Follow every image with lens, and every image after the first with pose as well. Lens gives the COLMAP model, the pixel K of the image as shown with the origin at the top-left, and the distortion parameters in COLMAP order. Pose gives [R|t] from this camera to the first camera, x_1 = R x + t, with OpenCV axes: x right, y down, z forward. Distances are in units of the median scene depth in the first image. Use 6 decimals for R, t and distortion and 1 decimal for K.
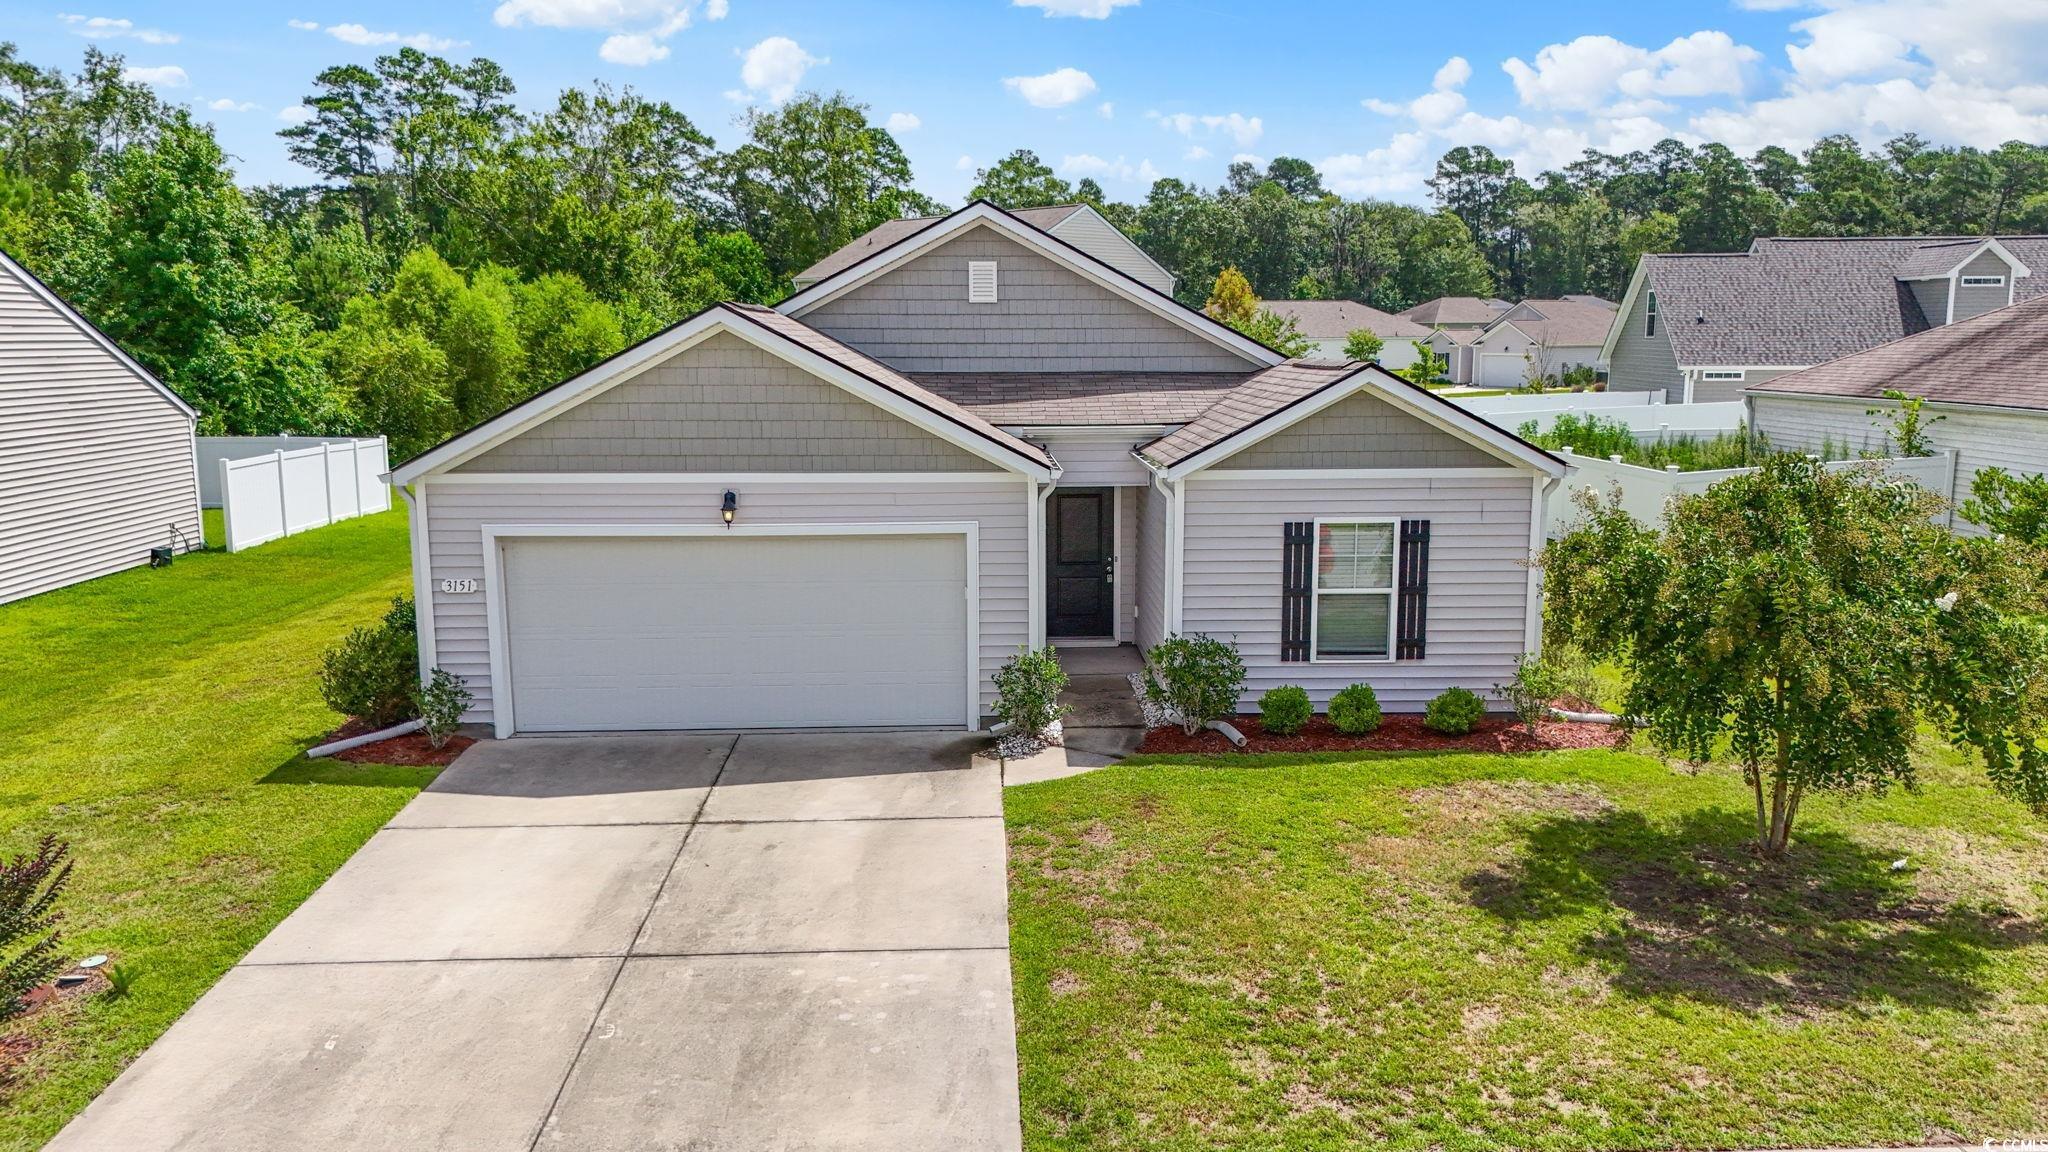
lens RADIAL K [[1515.9, 0, 1024.0], [0, 1515.9, 576.0], [0, 0, 1]] dist [0.051649, -0.000149]
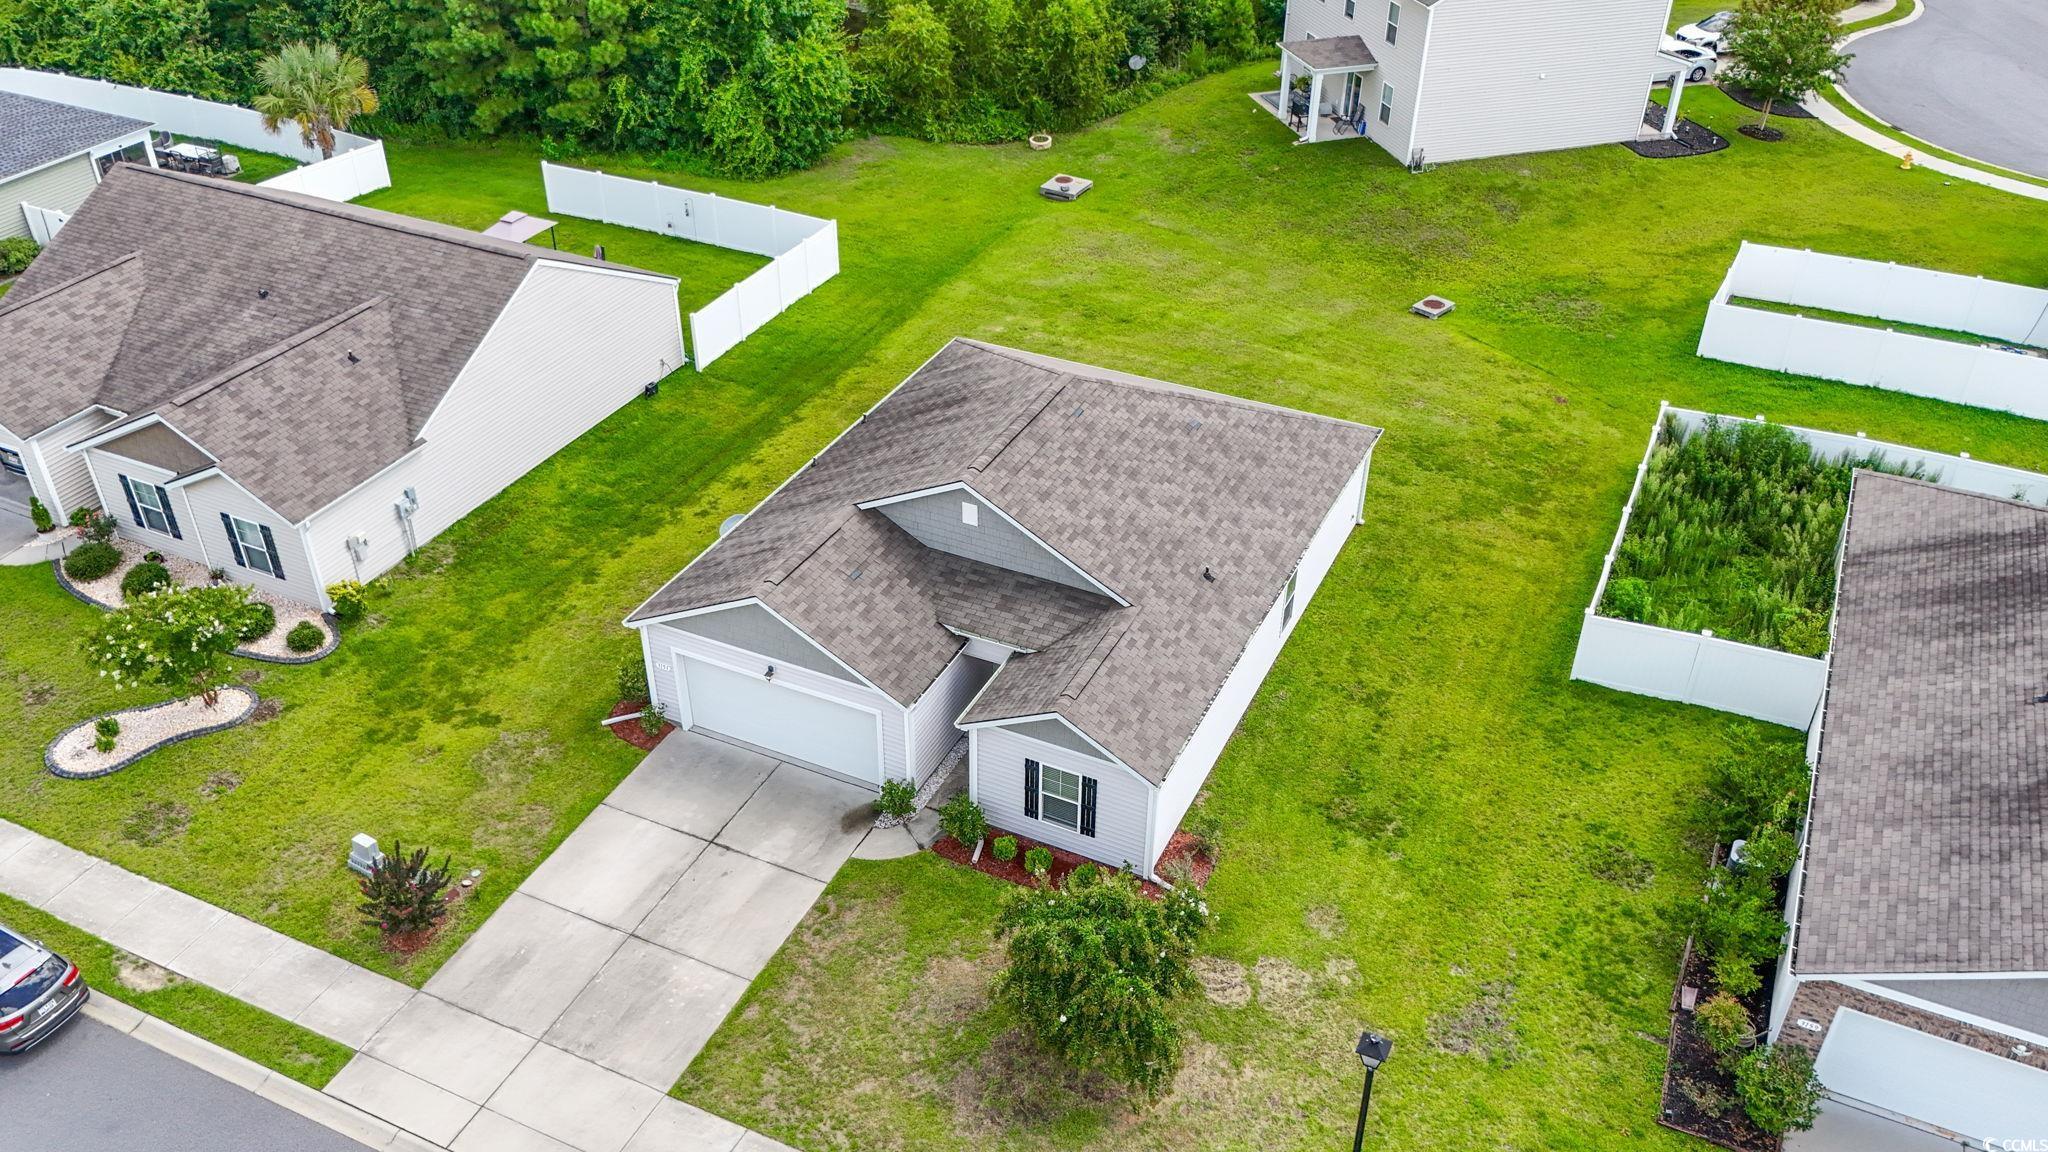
lens RADIAL K [[1687.8, 0, 1024.0], [0, 1687.8, 576.0], [0, 0, 1]] dist [0.130439, 0.000159]
pose [[0.890689, 0.263198, -0.370675, 1.026822], [-0.087076, 0.899037, 0.429128, -1.313789], [0.446196, -0.349943, 0.823680, -0.737055]]
